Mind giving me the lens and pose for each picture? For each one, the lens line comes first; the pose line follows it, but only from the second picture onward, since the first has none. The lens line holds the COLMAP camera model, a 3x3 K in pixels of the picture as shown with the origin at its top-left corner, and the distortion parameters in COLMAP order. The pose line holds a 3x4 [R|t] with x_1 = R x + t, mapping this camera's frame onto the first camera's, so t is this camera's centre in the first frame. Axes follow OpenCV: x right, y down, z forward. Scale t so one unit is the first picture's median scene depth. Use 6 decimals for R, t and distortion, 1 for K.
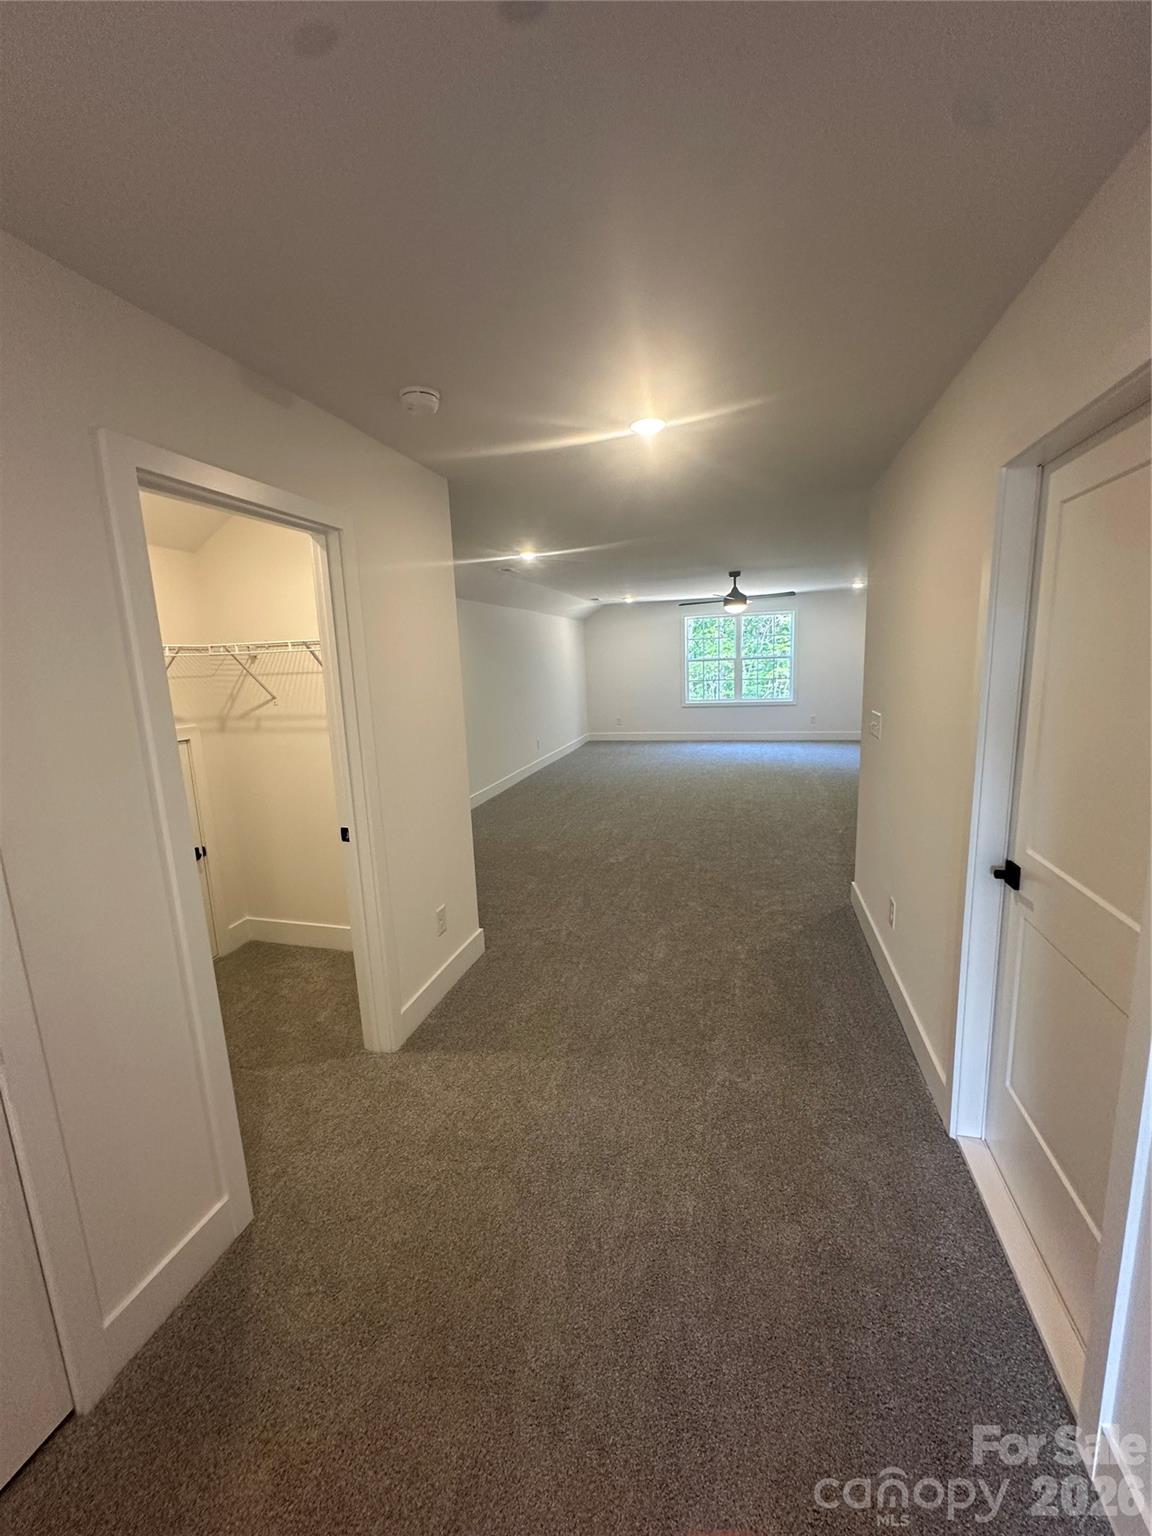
lens RADIAL K [[610.9, 0, 575.2], [0, 610.9, 763.5], [0, 0, 1]] dist [-0.003533, -0.000136]
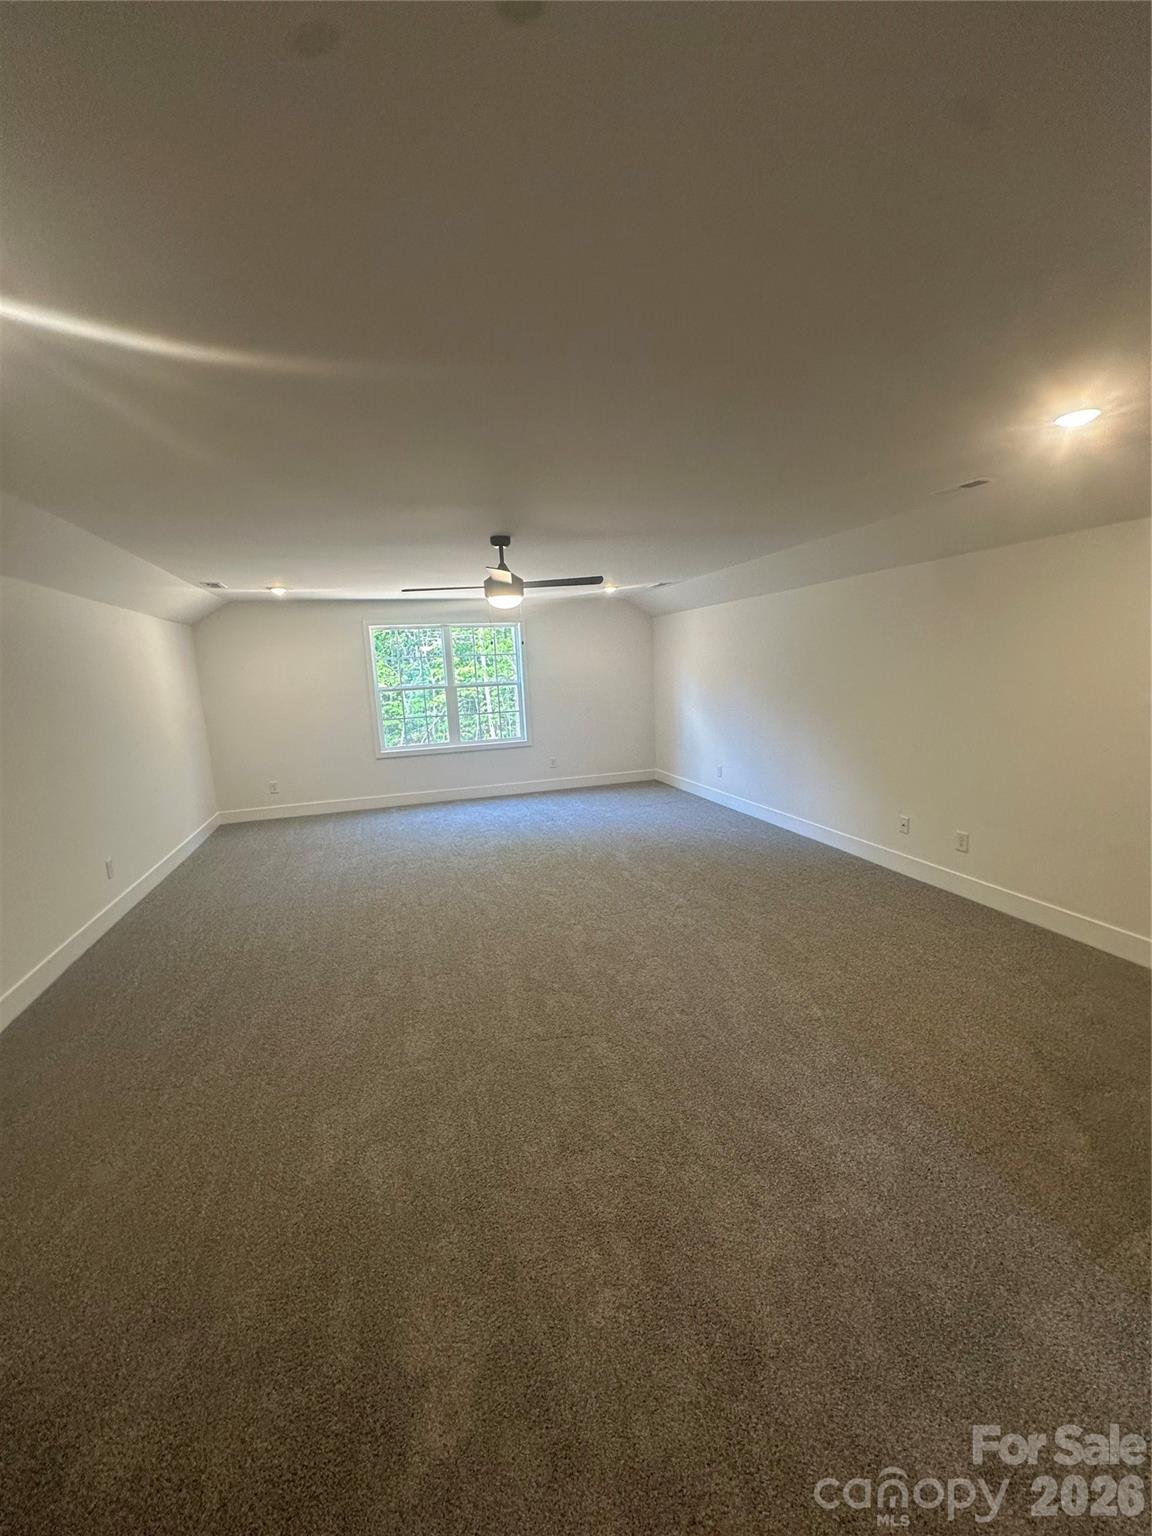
lens RADIAL K [[609.6, 0, 578.9], [0, 609.6, 777.4], [0, 0, 1]] dist [0.000234, 0.000013]
pose [[0.832890, -0.107064, 0.542984, -0.006787], [0.117908, 0.992912, 0.014920, -0.060377], [-0.540733, 0.051596, 0.839610, 0.329386]]
